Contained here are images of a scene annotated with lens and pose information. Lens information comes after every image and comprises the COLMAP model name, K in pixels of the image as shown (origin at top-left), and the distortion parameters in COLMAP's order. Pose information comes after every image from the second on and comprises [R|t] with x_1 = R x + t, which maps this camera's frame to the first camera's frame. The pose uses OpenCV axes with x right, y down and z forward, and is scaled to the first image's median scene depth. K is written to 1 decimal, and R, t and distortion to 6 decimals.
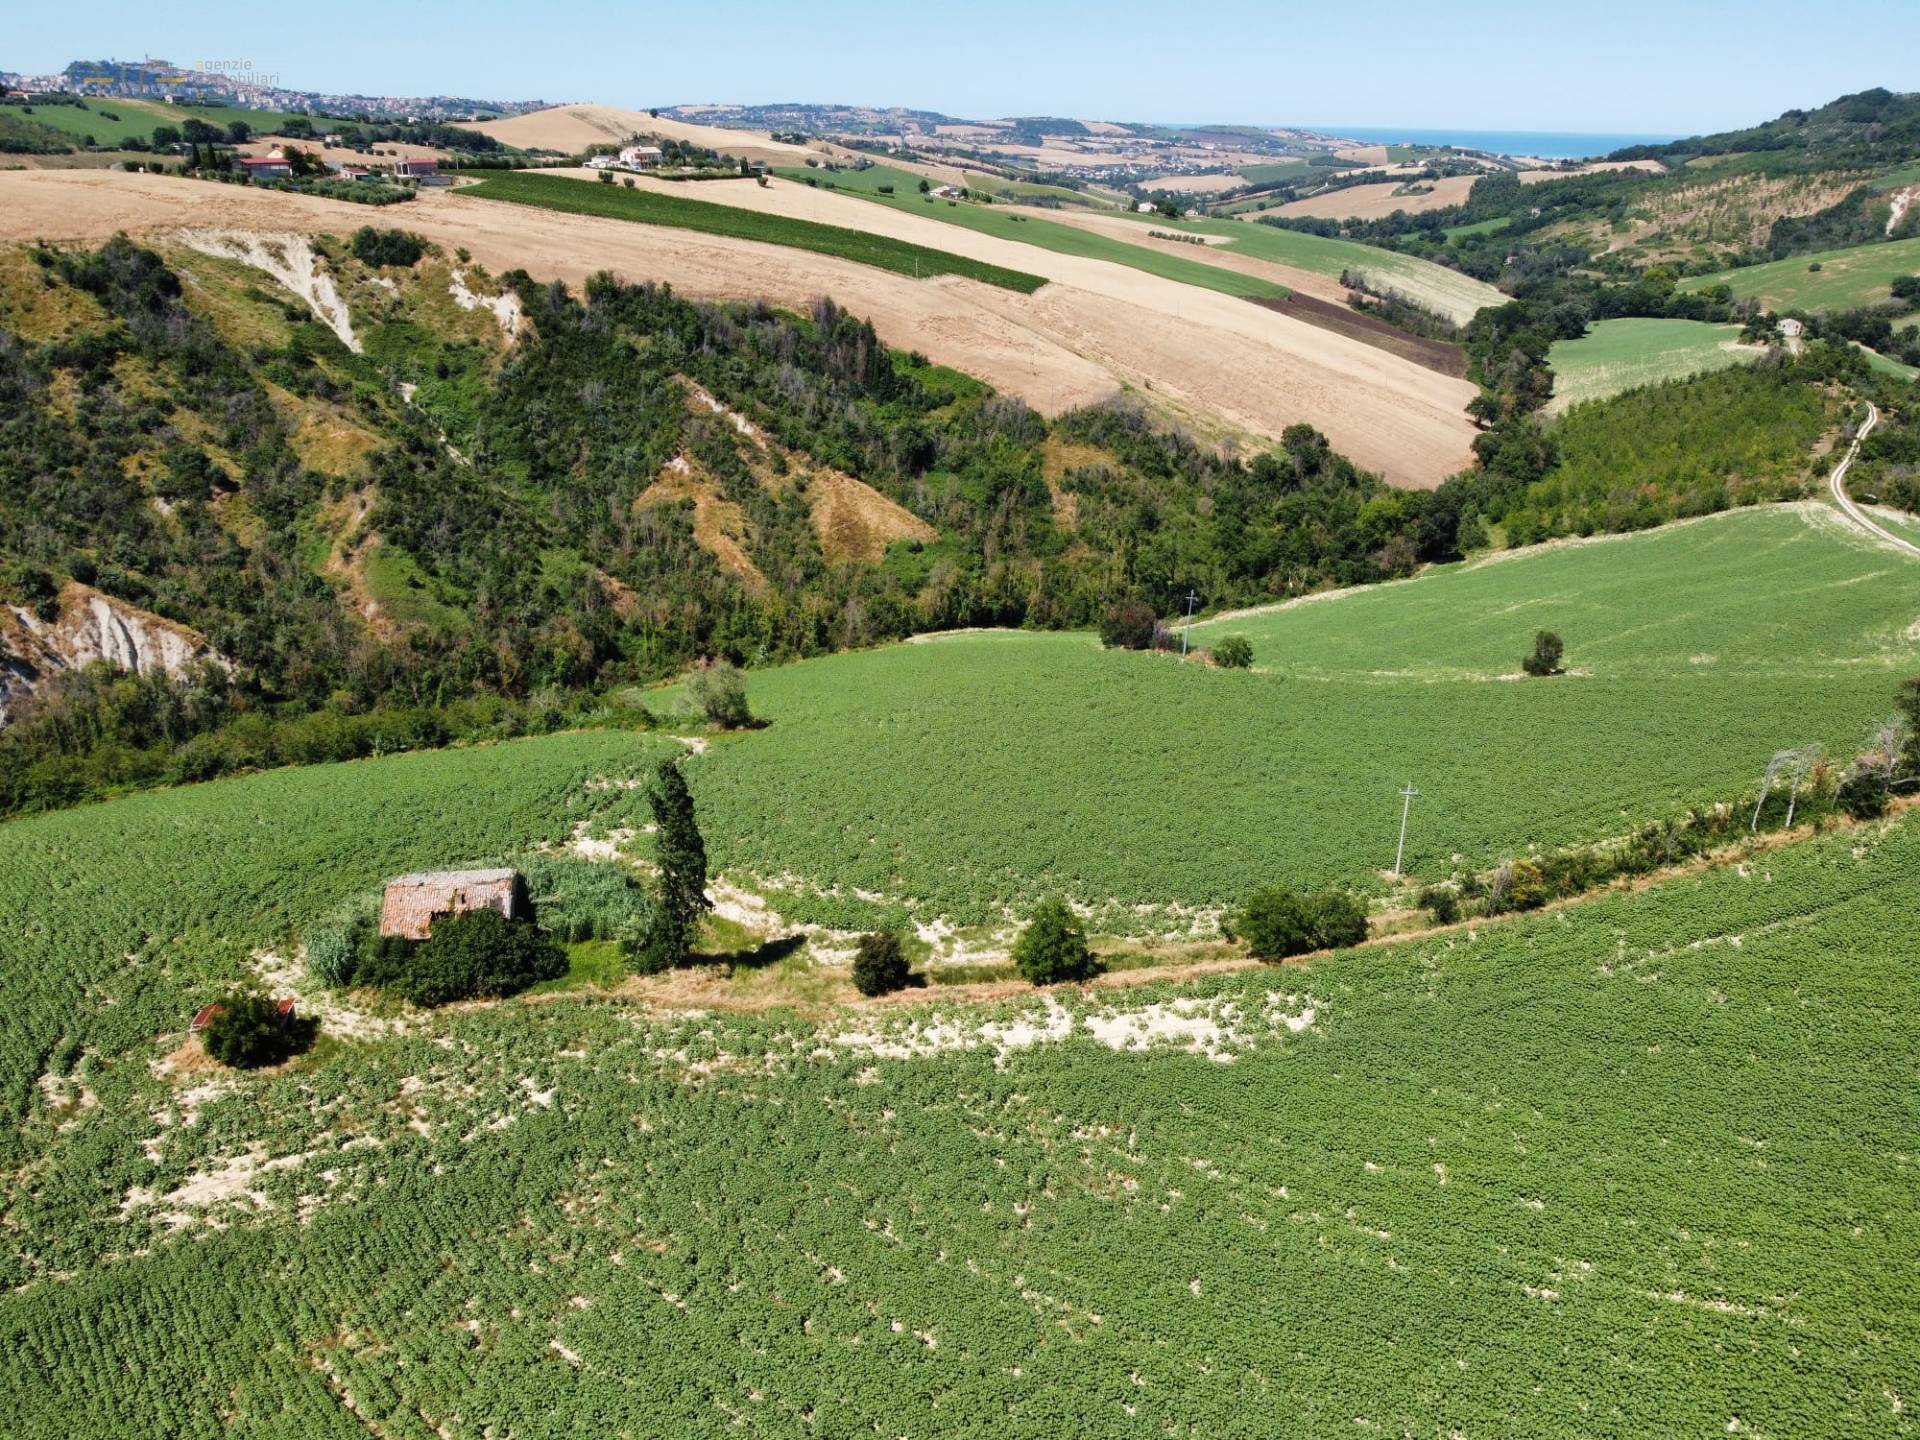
lens RADIAL K [[1457.6, 0, 952.2], [0, 1457.6, 711.8], [0, 0, 1]] dist [0.001768, 0.000414]
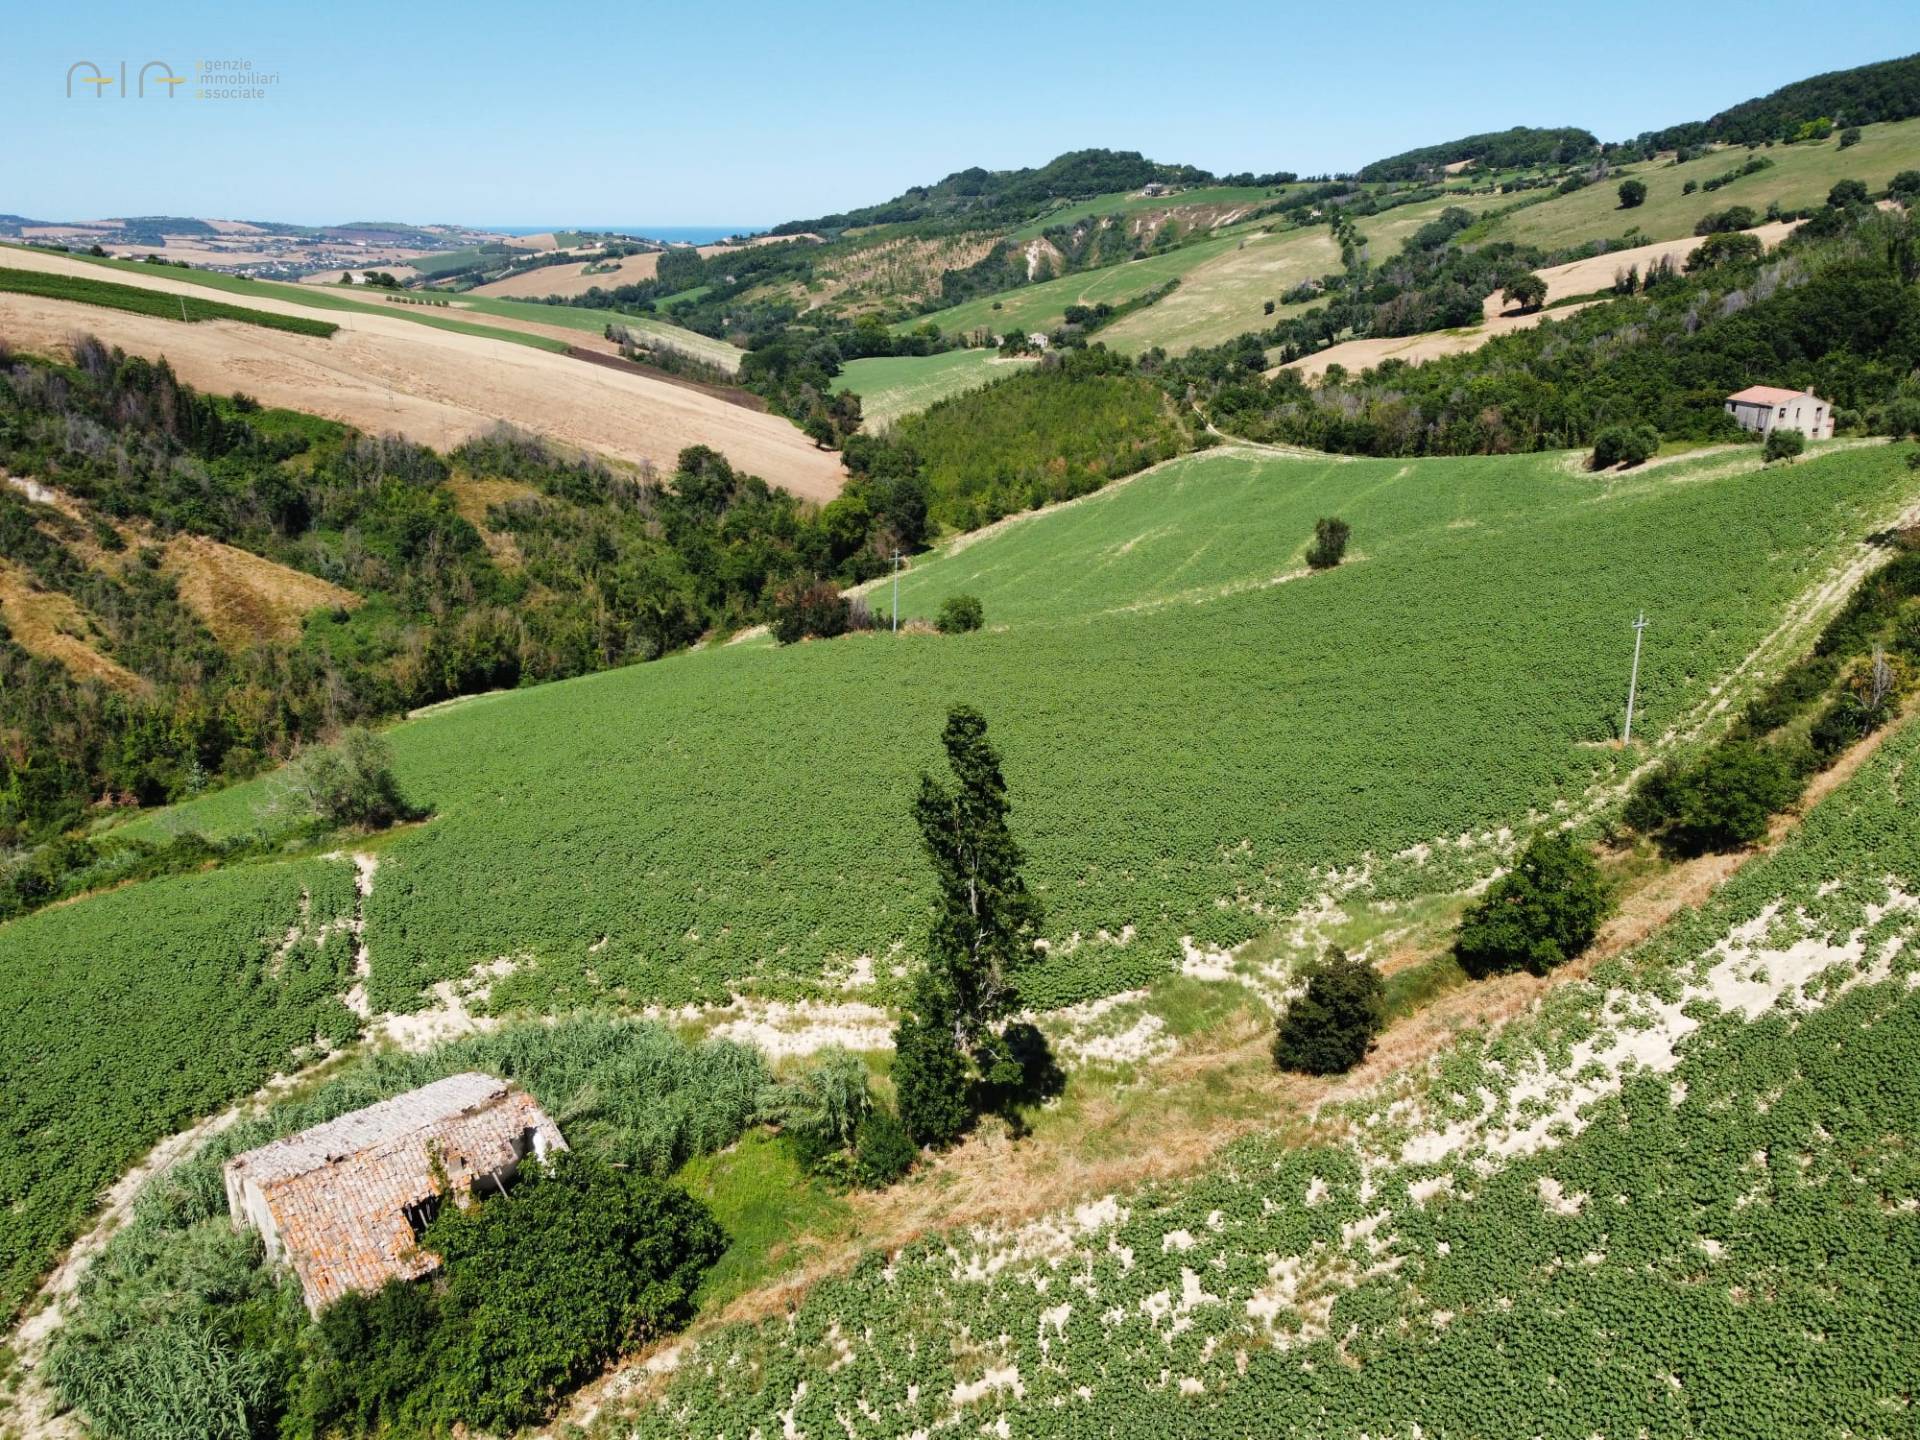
lens RADIAL K [[1457.6, 0, 952.2], [0, 1457.6, 711.8], [0, 0, 1]] dist [0.001768, 0.000414]
pose [[0.857161, -0.181182, 0.482128, -0.123442], [0.209857, 0.977716, -0.005676, 0.009370], [-0.470356, 0.106043, 0.876082, 0.164230]]
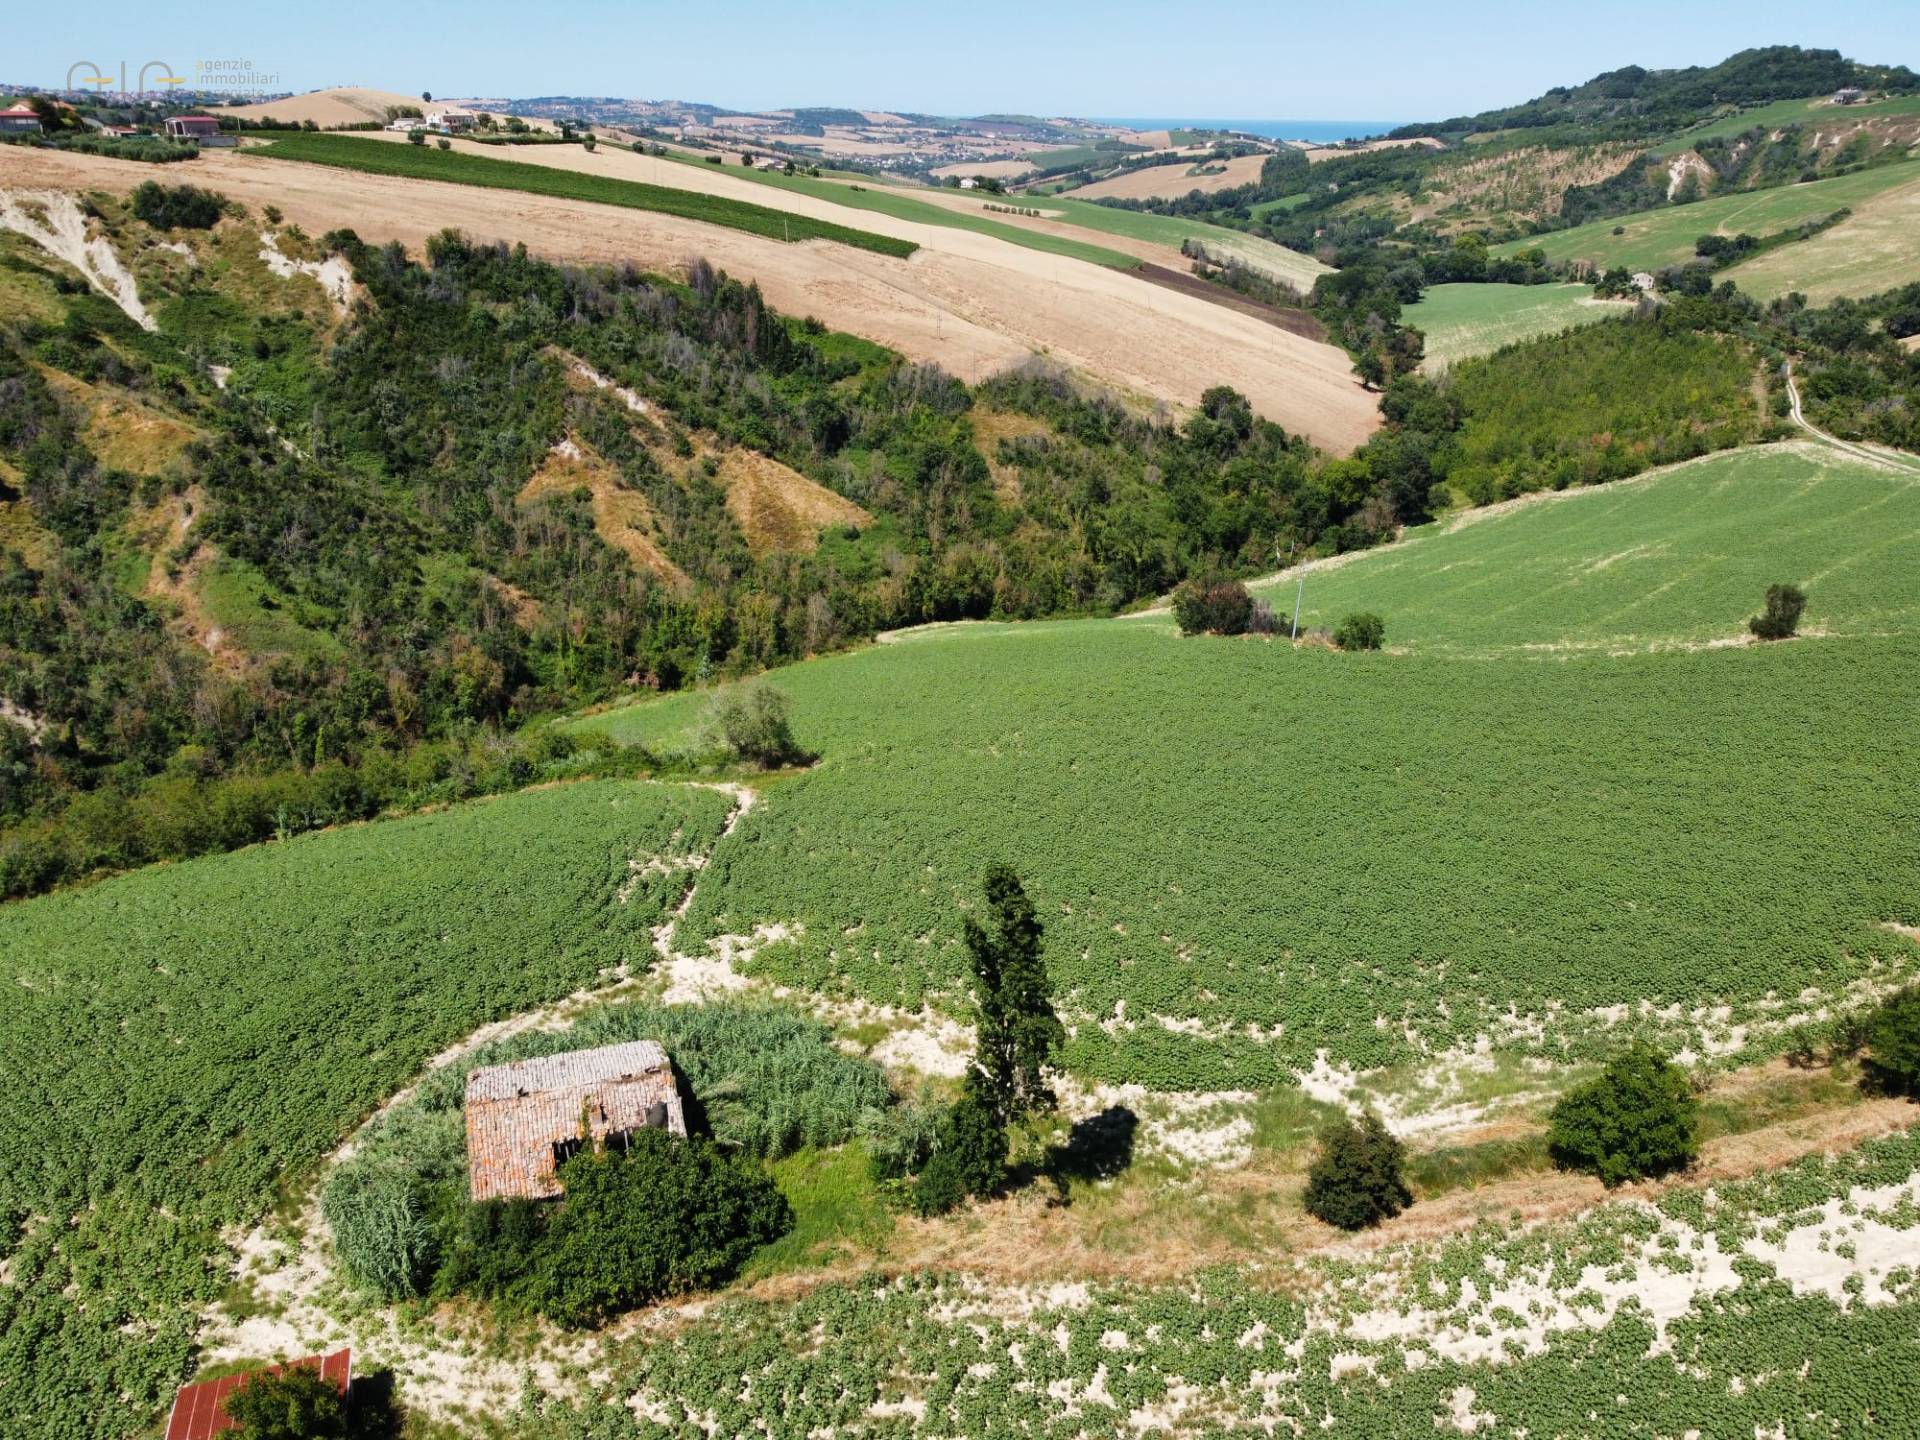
lens RADIAL K [[1457.6, 0, 952.2], [0, 1457.6, 711.8], [0, 0, 1]] dist [0.001768, 0.000414]
pose [[0.989524, -0.062305, 0.130232, -0.081758], [0.061836, 0.998057, 0.007647, -0.009216], [-0.130455, 0.000487, 0.991454, 0.123691]]
